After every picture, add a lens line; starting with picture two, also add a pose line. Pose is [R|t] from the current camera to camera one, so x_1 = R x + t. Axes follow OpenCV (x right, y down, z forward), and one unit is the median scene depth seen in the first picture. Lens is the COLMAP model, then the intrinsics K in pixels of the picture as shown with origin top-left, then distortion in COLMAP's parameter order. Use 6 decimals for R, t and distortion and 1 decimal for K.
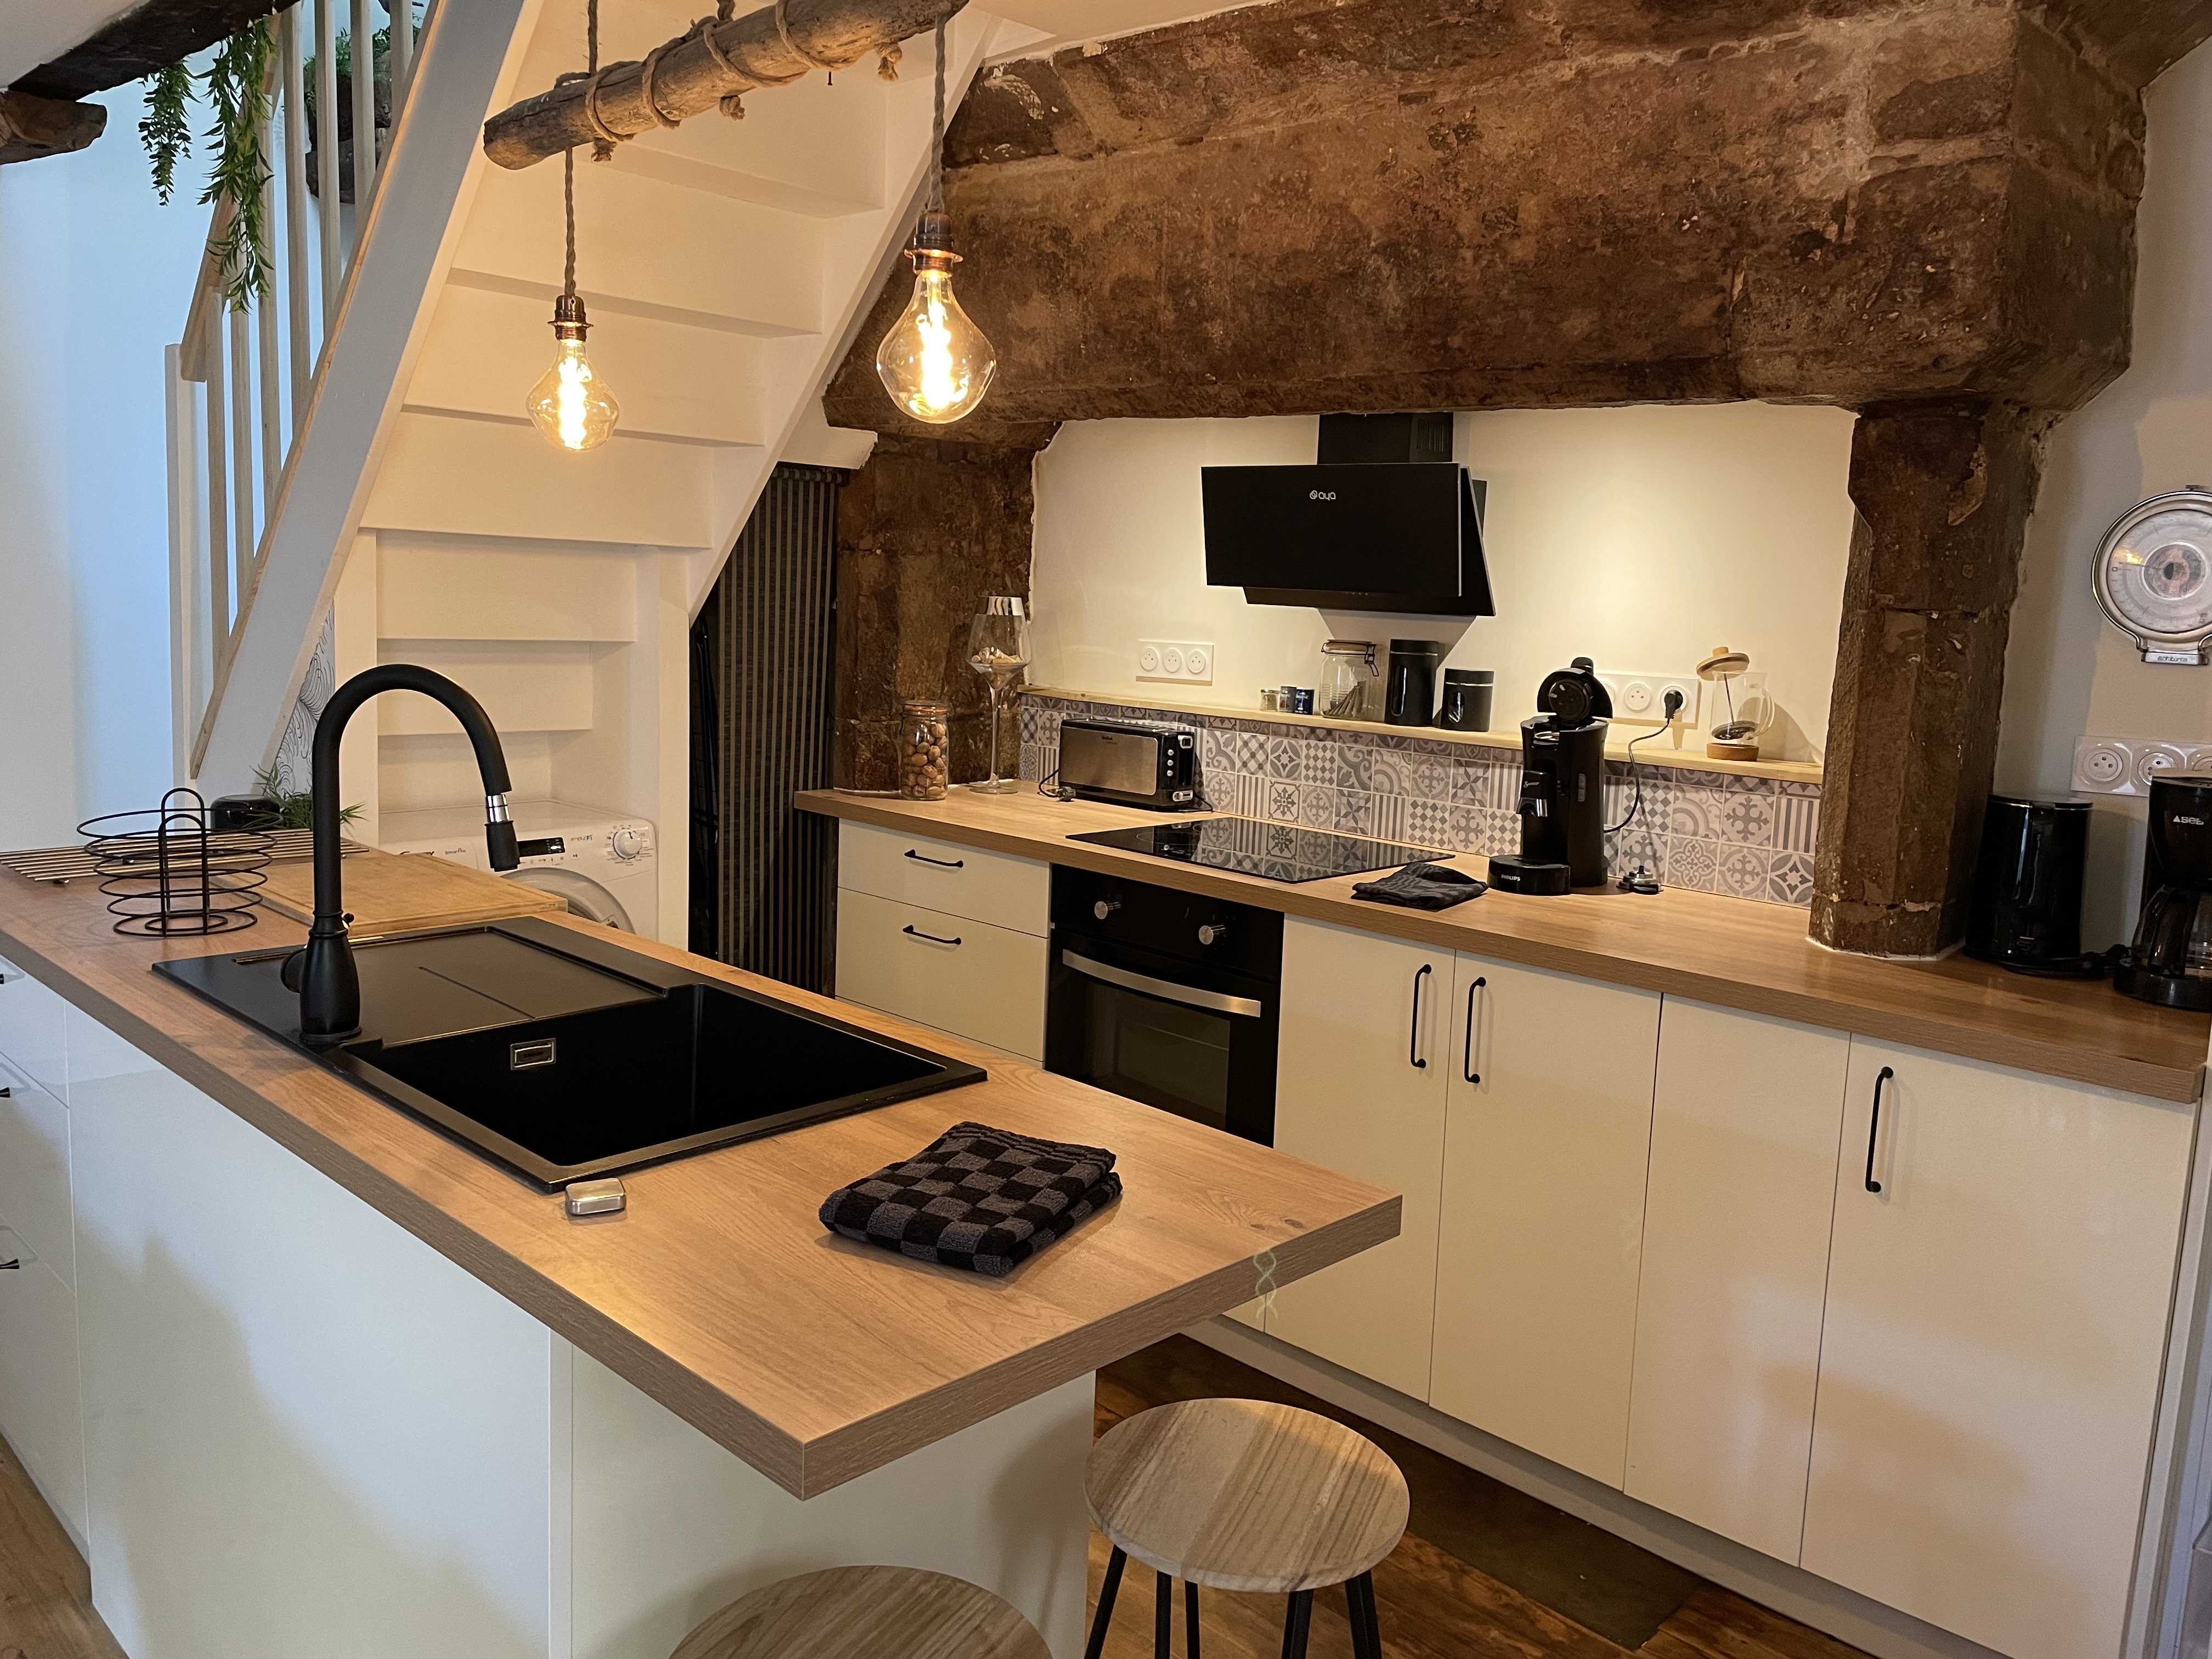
lens RADIAL K [[1650.7, 0, 1108.7], [0, 1650.7, 809.3], [0, 0, 1]] dist [0.092977, -0.117983]
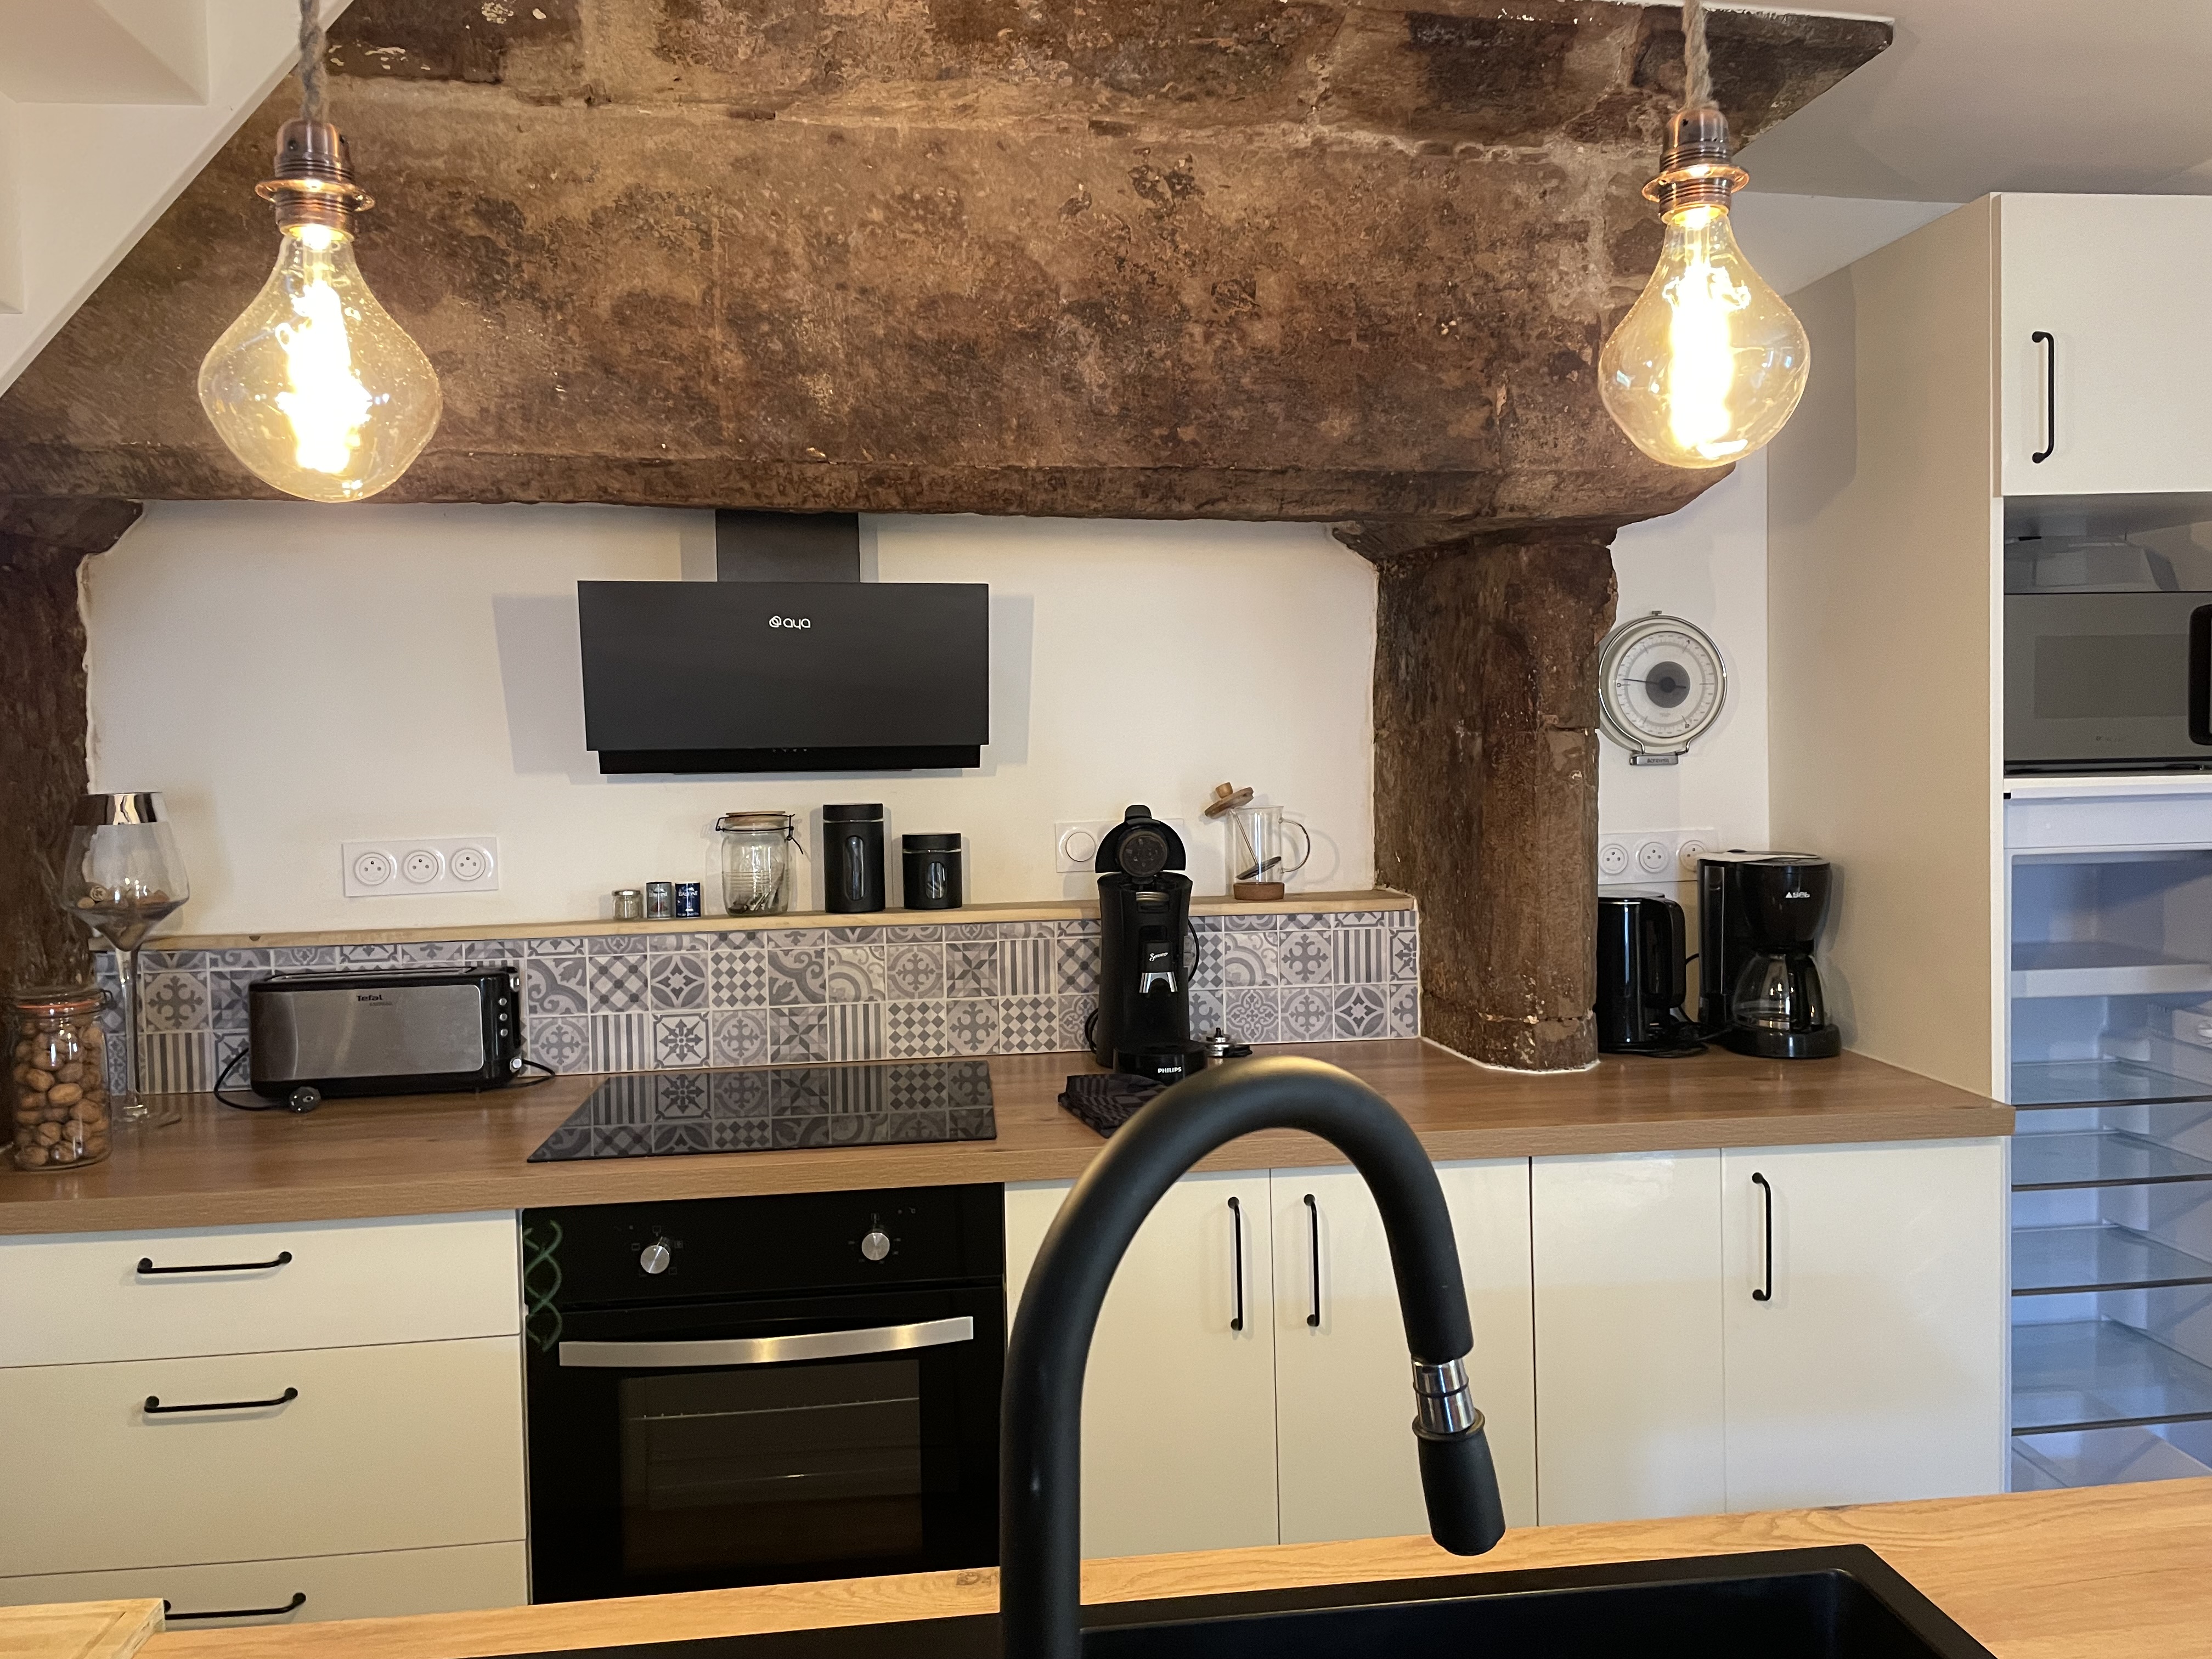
lens RADIAL K [[1650.7, 0, 1108.7], [0, 1650.7, 809.3], [0, 0, 1]] dist [0.092977, -0.117983]
pose [[0.634462, -0.085953, 0.768160, -0.422912], [0.152434, 0.988195, -0.015329, -0.084049], [-0.757774, 0.126820, 0.640074, 0.489261]]
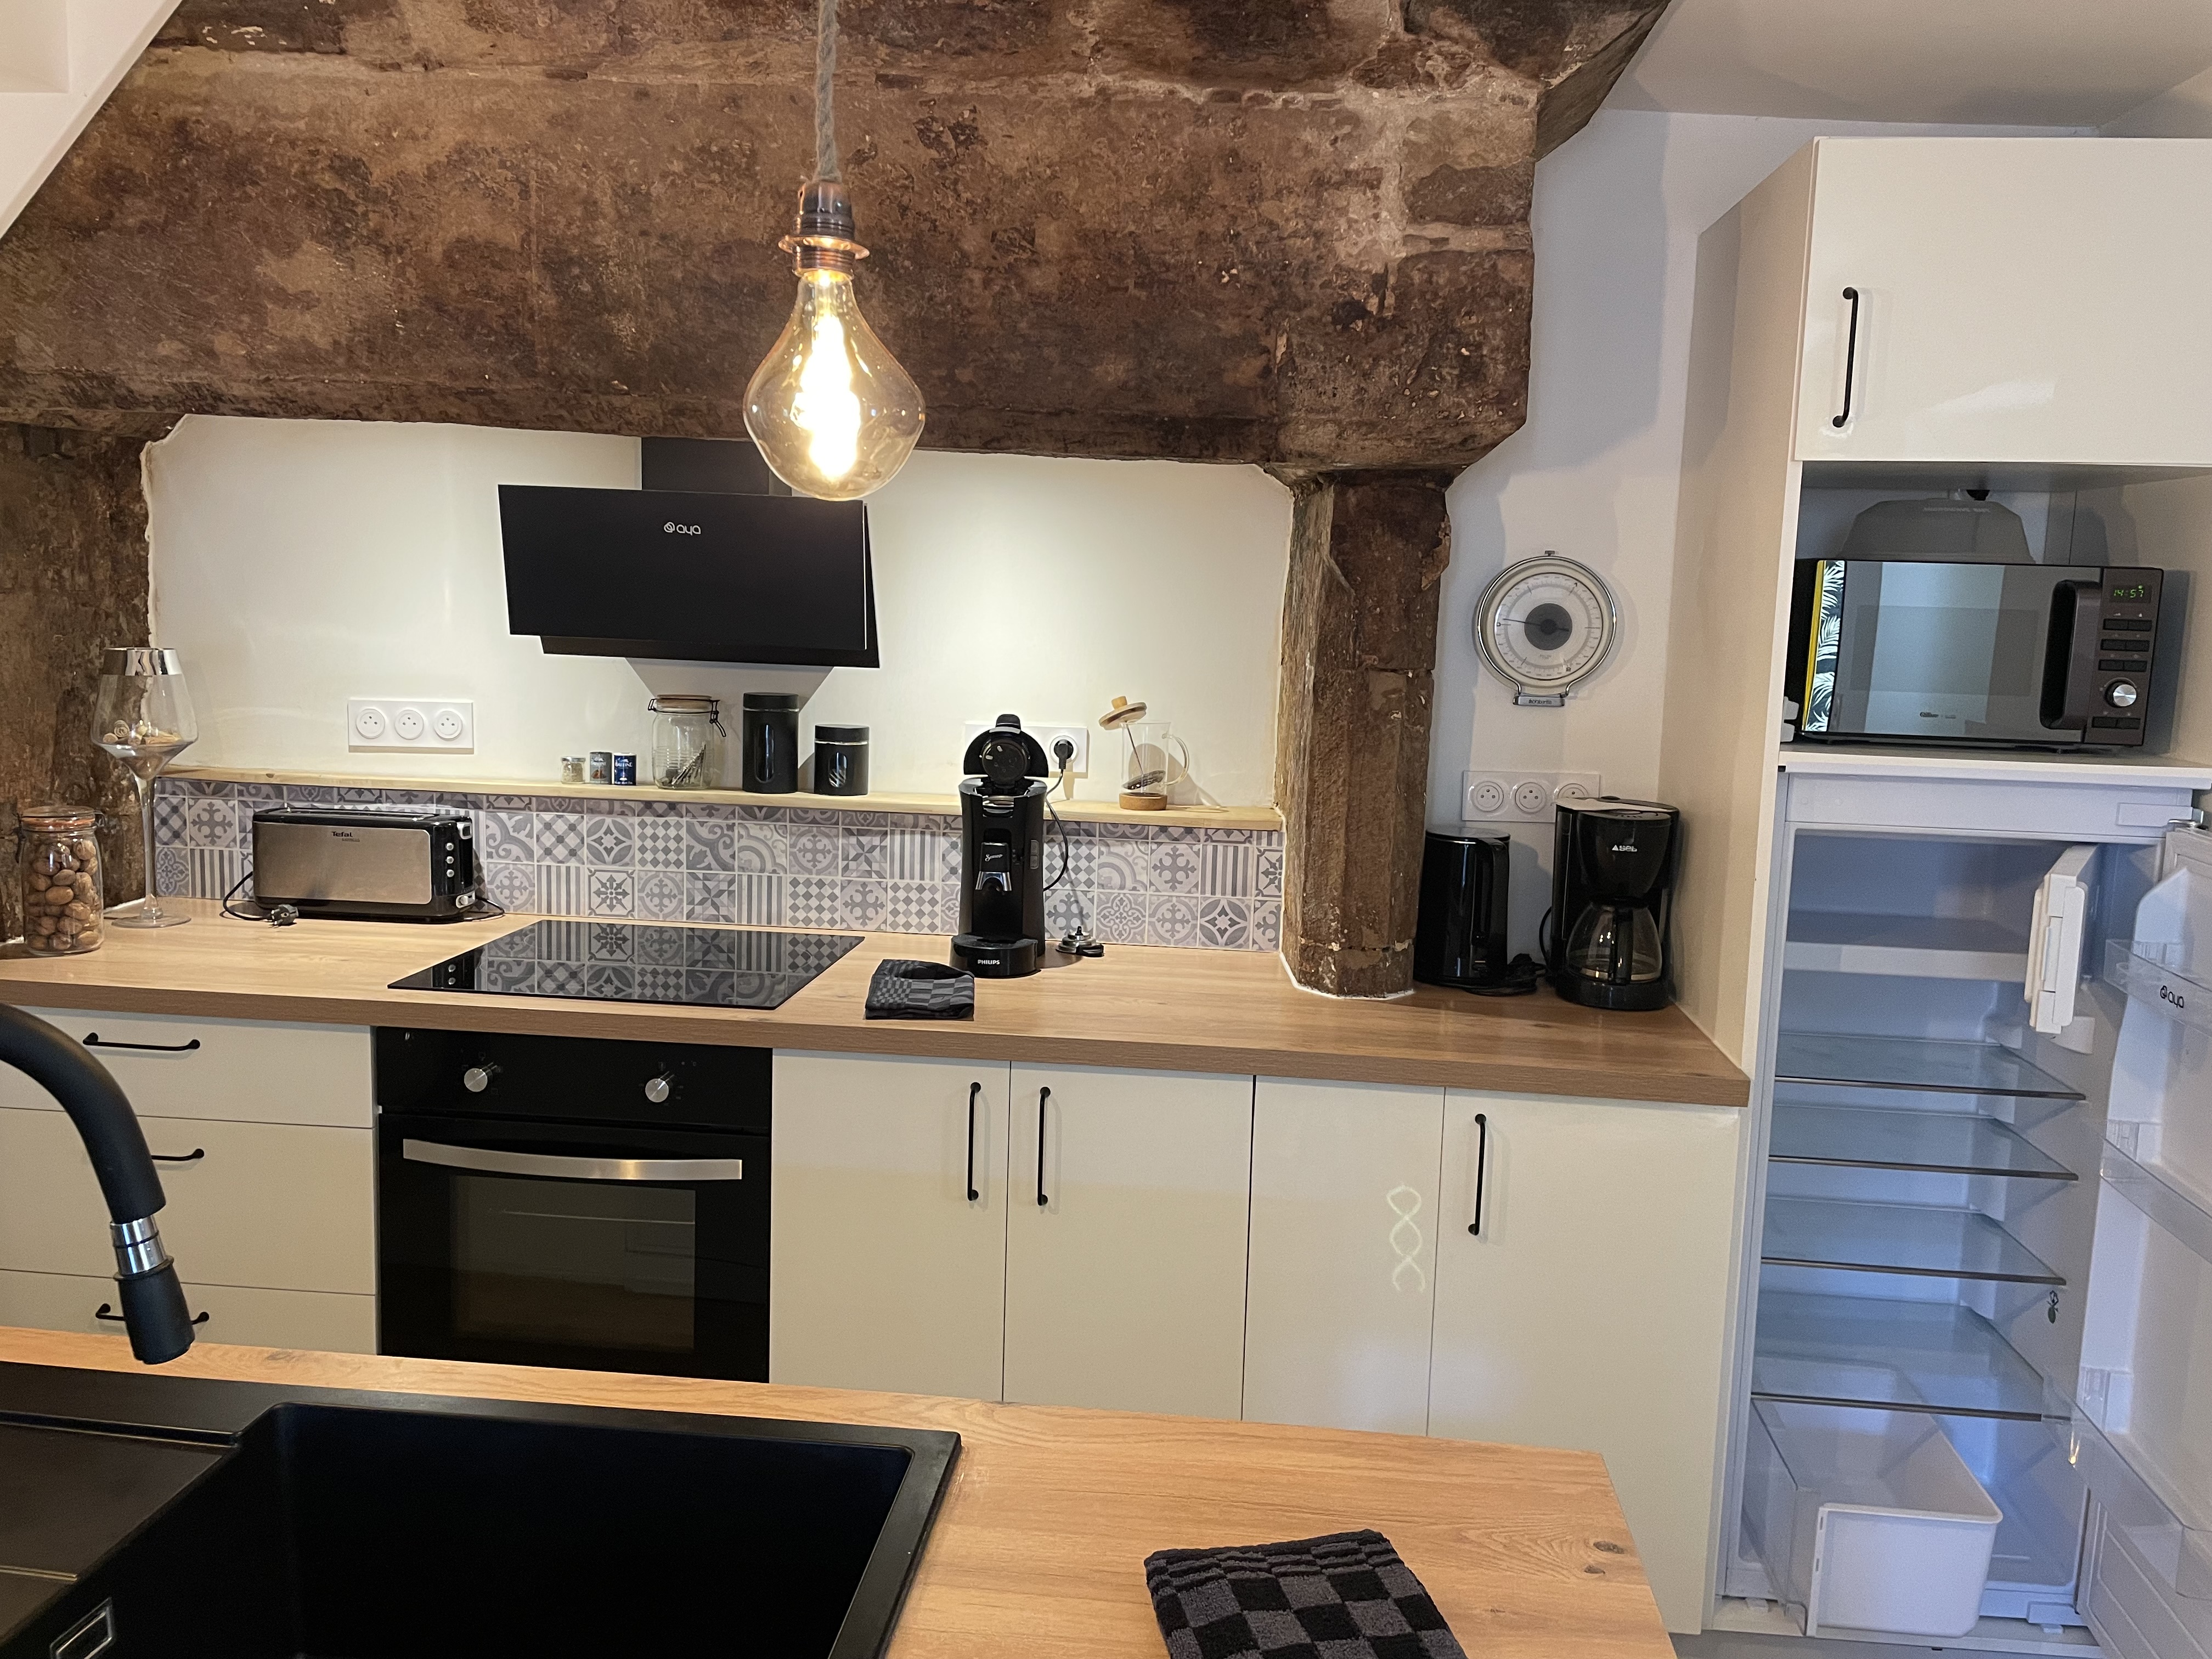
lens RADIAL K [[1650.7, 0, 1108.7], [0, 1650.7, 809.3], [0, 0, 1]] dist [0.092977, -0.117983]
pose [[0.782650, -0.093134, 0.615456, -0.266409], [0.084412, 0.995490, 0.043299, -0.078932], [-0.616712, 0.018064, 0.786981, 0.252461]]
